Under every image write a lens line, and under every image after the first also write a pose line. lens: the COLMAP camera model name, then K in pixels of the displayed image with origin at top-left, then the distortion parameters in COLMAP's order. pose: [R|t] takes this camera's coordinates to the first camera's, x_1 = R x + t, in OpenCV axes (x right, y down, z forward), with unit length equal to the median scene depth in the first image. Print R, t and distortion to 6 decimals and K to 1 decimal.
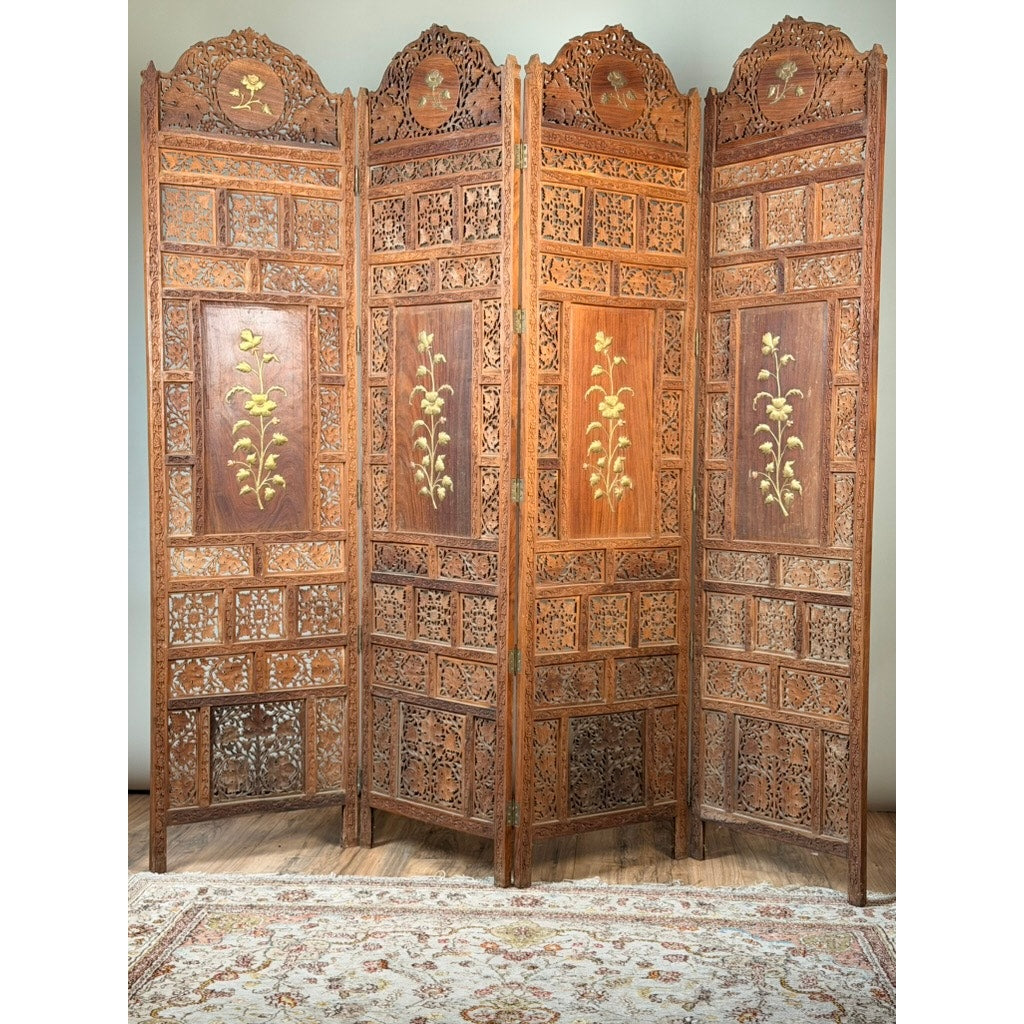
lens RADIAL K [[1449.8, 0, 521.1], [0, 1449.8, 494.6], [0, 0, 1]] dist [0.126037, 0.000000]
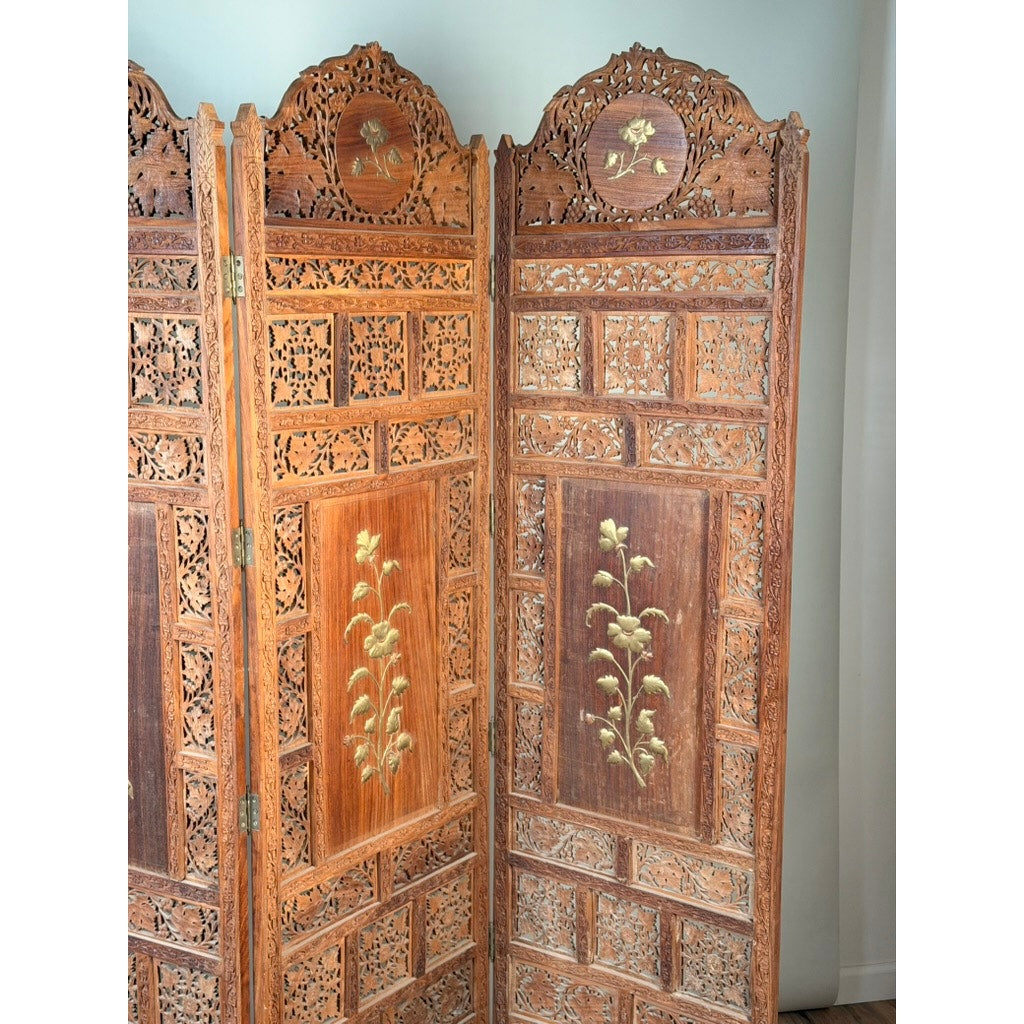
lens RADIAL K [[1449.8, 0, 525.9], [0, 1449.8, 518.7], [0, 0, 1]] dist [0.126037, 0.000000]
pose [[0.961422, -0.055284, 0.269464, -0.048492], [0.023412, 0.992487, 0.120091, -0.192931], [-0.274078, -0.109149, 0.955493, 0.369765]]
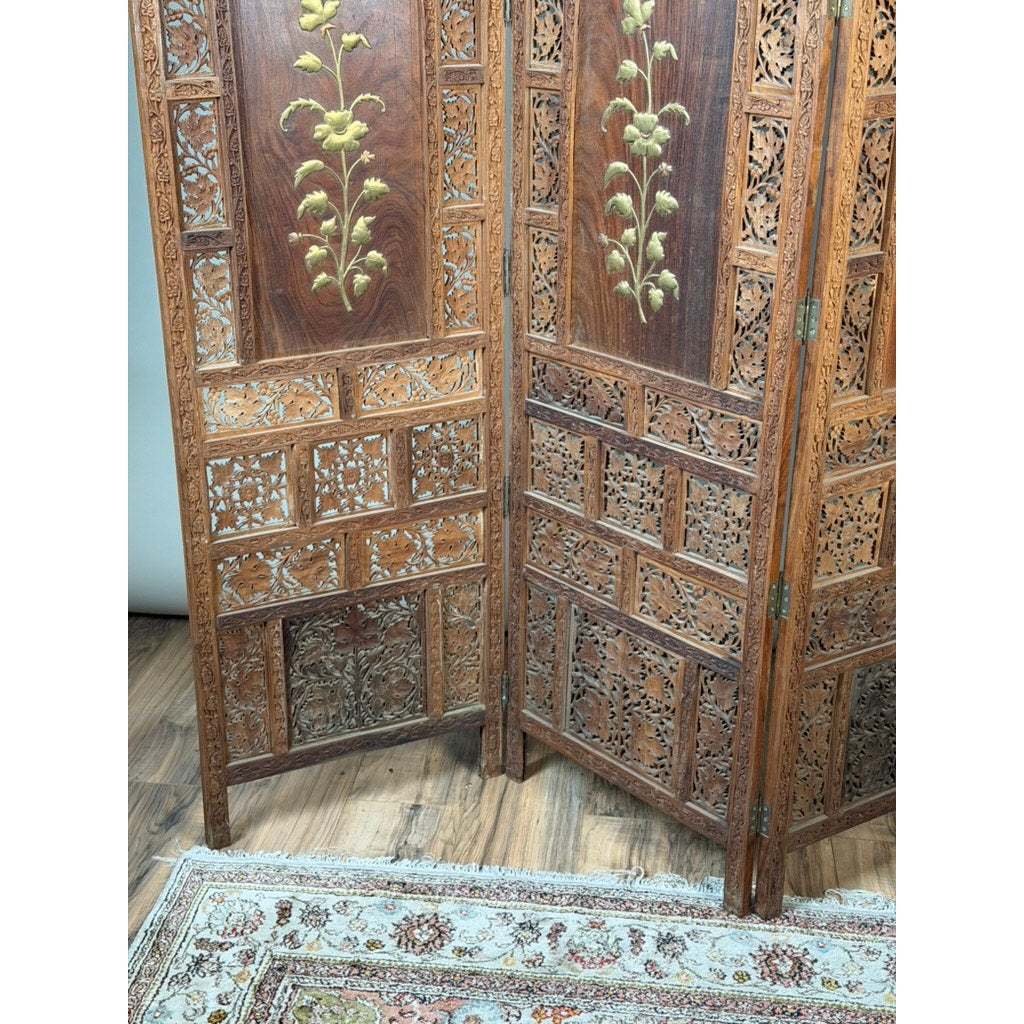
lens RADIAL K [[1449.8, 0, 509.4], [0, 1449.8, 520.9], [0, 0, 1]] dist [0.126037, 0.000000]
pose [[0.998198, 0.024059, -0.054980, -0.080344], [-0.004635, 0.944295, 0.329067, -0.109315], [0.059835, -0.328219, 0.942705, 0.425963]]
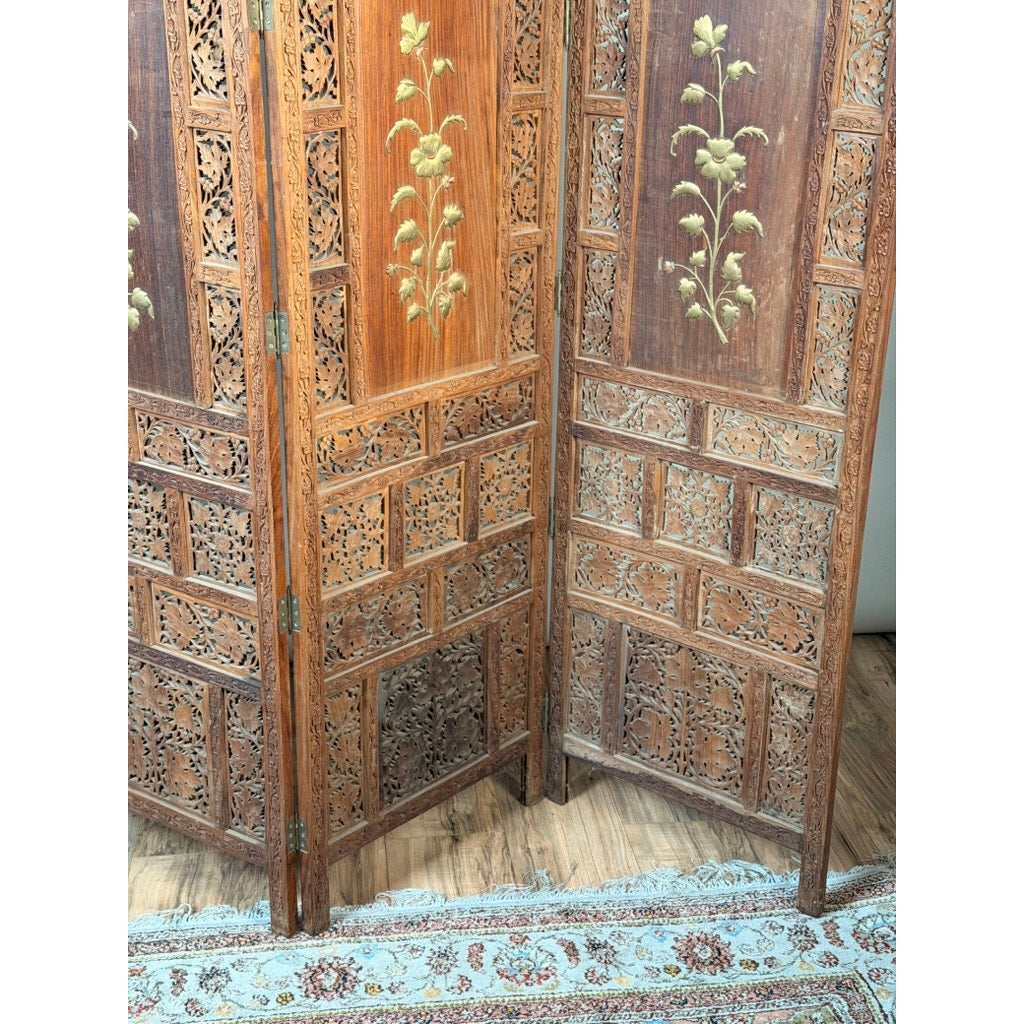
lens RADIAL K [[1449.8, 0, 520.7], [0, 1449.8, 524.1], [0, 0, 1]] dist [0.126037, 0.000000]
pose [[0.980137, -0.066928, 0.186686, -0.019303], [0.003435, 0.946923, 0.321442, -0.108410], [-0.198291, -0.314416, 0.928344, 0.426093]]
